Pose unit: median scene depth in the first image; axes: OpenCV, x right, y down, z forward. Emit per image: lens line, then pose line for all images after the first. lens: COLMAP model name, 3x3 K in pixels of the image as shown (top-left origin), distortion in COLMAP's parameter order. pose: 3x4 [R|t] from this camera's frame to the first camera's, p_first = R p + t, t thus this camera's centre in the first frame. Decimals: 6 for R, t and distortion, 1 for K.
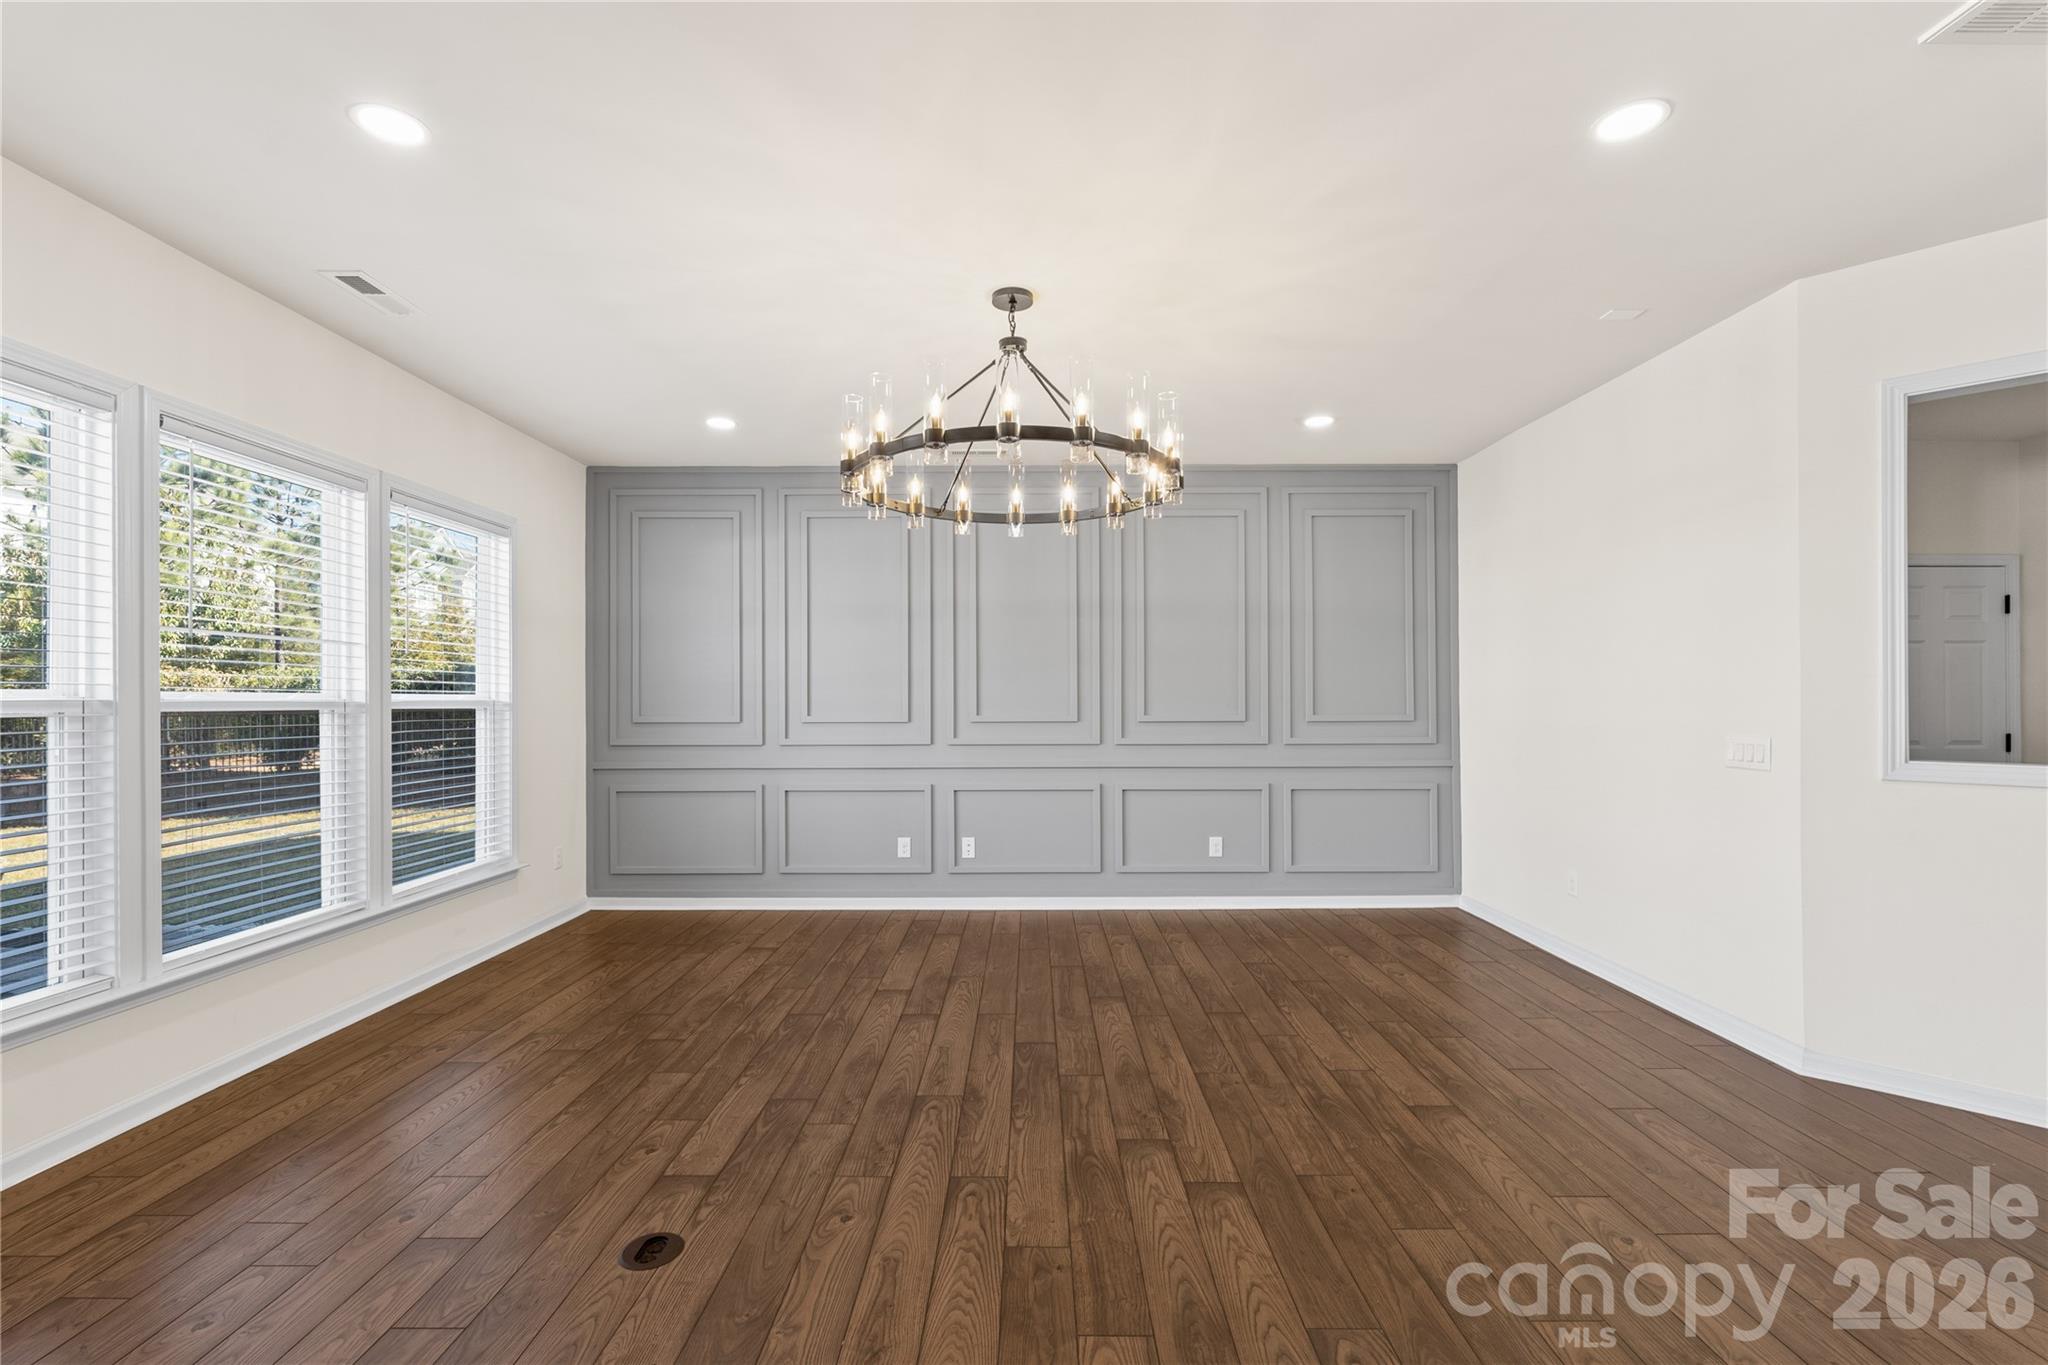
lens RADIAL K [[908.5, 0, 1024.0], [0, 908.5, 682.5], [0, 0, 1]] dist [0.001363, 0.000086]
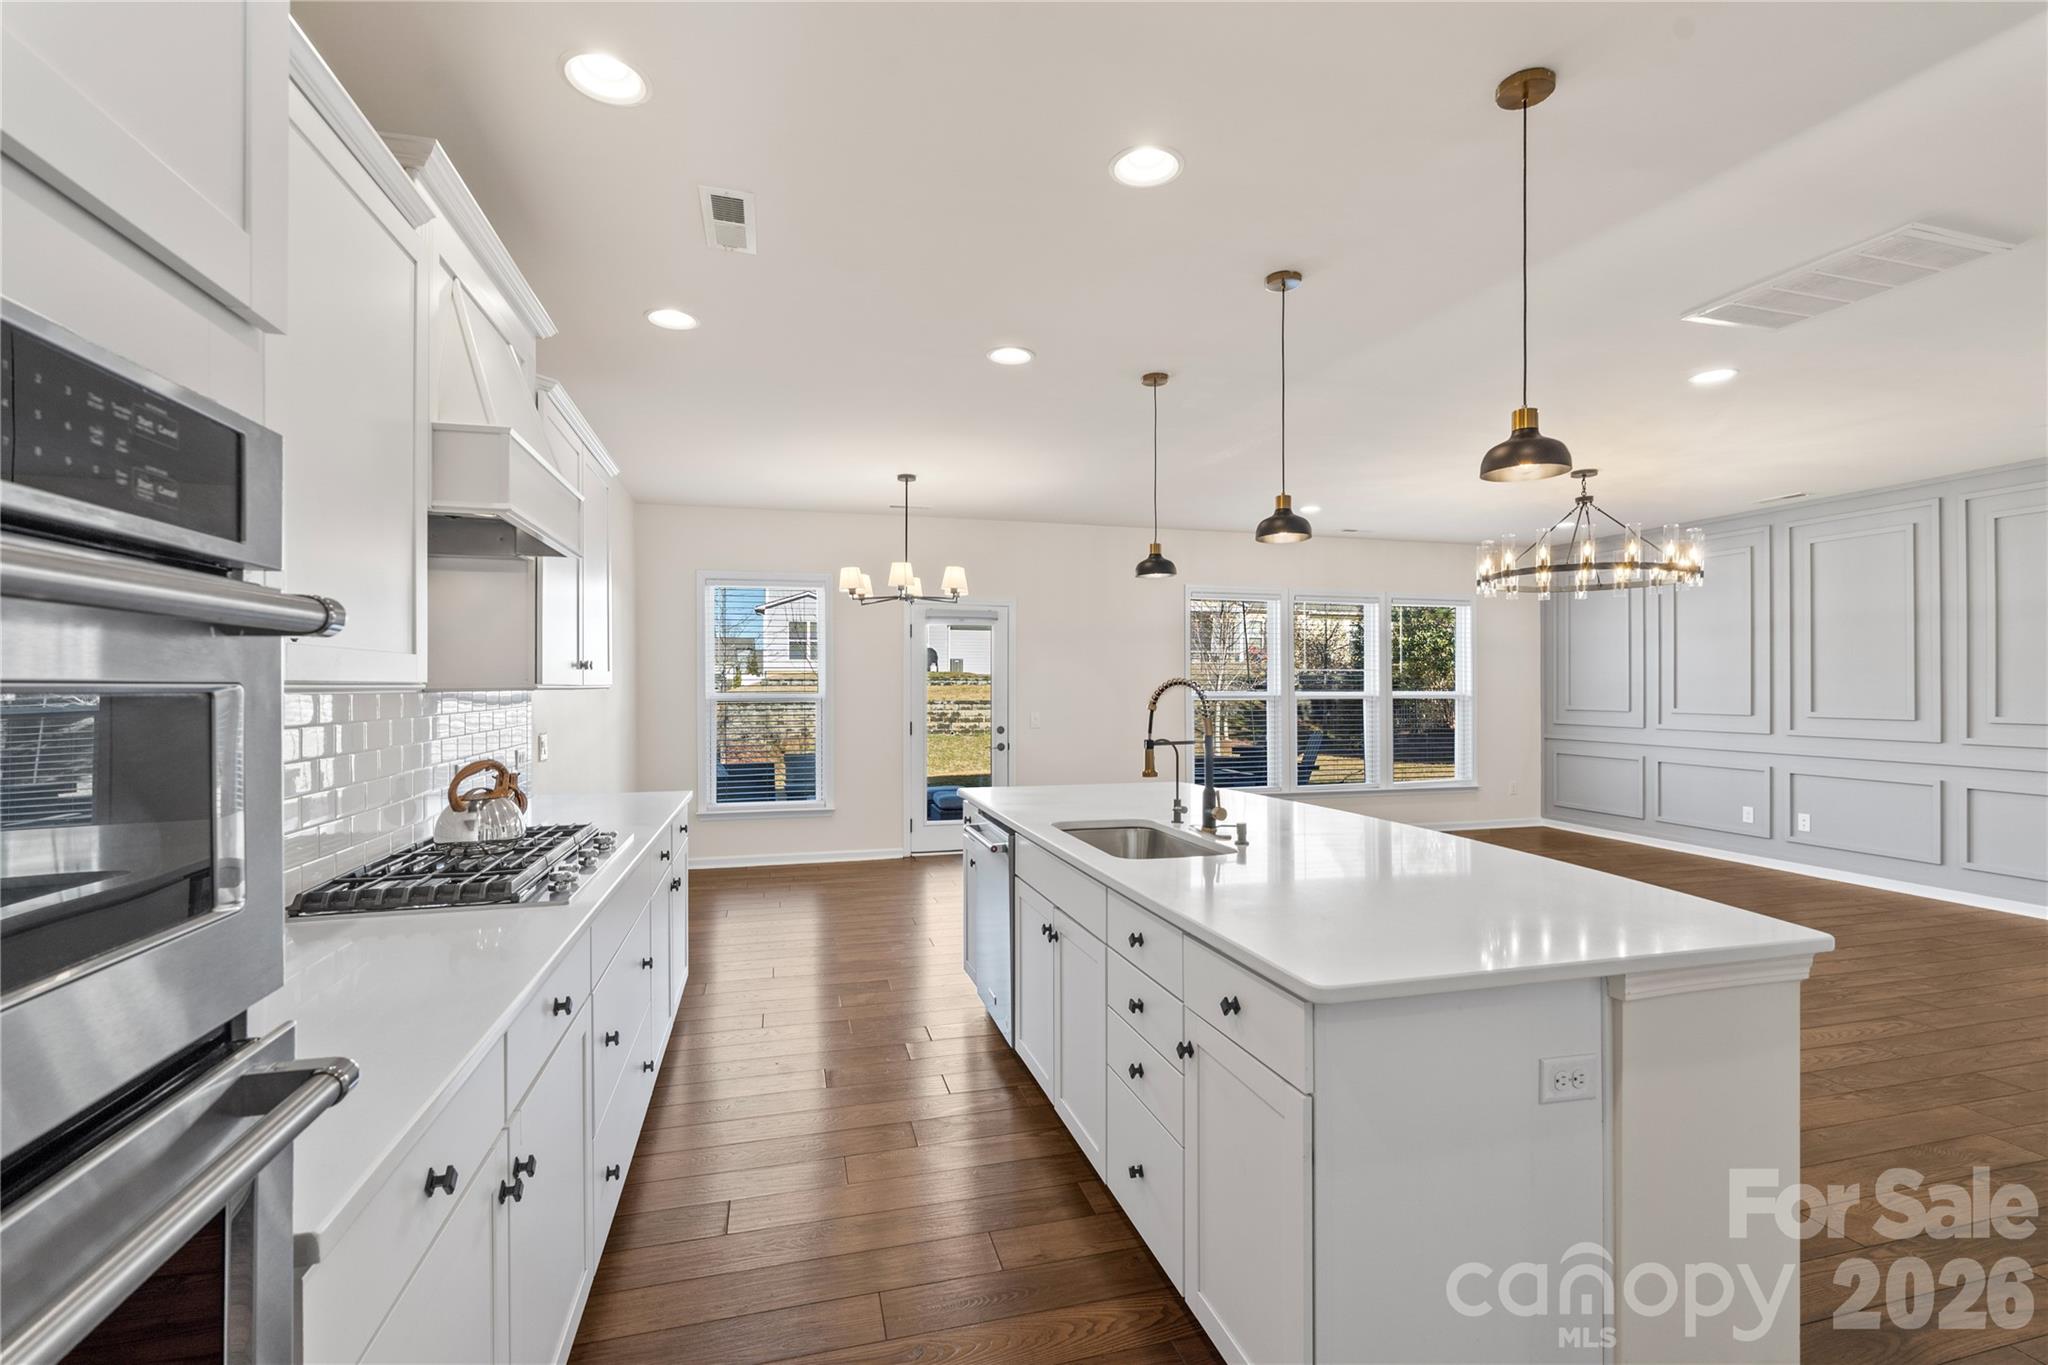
lens RADIAL K [[908.5, 0, 1024.0], [0, 908.5, 682.5], [0, 0, 1]] dist [0.001363, 0.000086]
pose [[0.273209, 0.000002, -0.961955, 0.810111], [0.013307, 0.999904, 0.003782, -0.020552], [0.961863, -0.013834, 0.273183, -0.312439]]
